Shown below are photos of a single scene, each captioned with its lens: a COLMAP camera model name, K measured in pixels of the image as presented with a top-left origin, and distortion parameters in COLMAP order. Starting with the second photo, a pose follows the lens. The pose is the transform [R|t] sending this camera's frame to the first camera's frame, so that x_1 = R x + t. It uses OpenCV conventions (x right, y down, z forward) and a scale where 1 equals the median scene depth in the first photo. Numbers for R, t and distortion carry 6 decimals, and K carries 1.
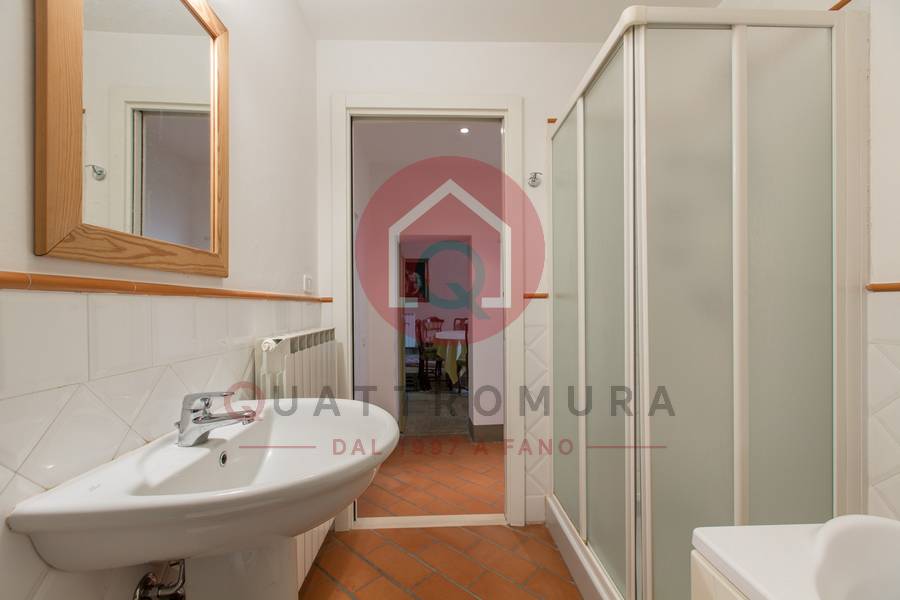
lens RADIAL K [[408.7, 0, 450.0], [0, 408.7, 300.0], [0, 0, 1]] dist [0.001429, 0.000090]
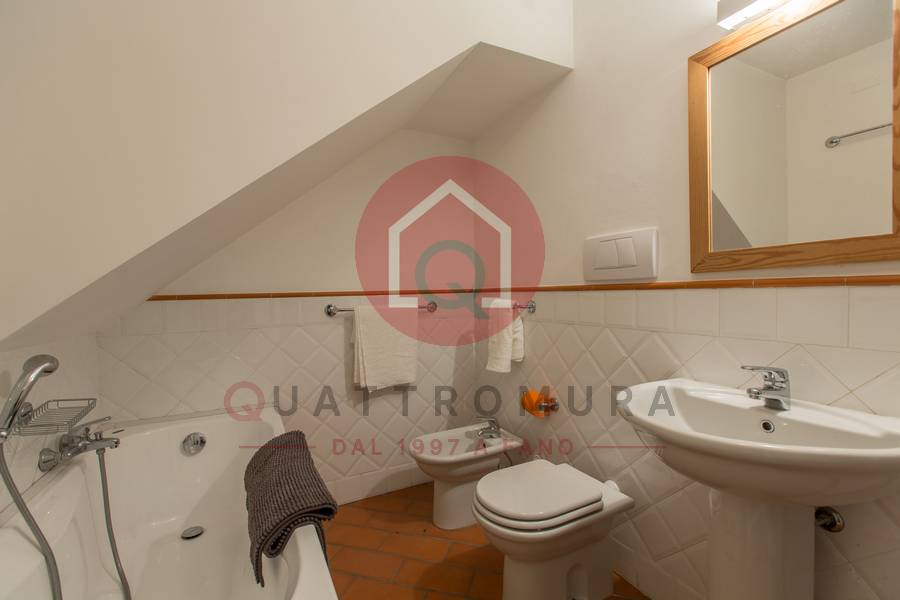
lens RADIAL K [[408.7, 0, 450.0], [0, 408.7, 300.0], [0, 0, 1]] dist [0.001429, 0.000090]
pose [[-0.909073, 0.016321, -0.416317, 0.878537], [0.017916, 0.999839, 0.000075, 0.011358], [0.416251, -0.007390, -0.909220, 1.948795]]
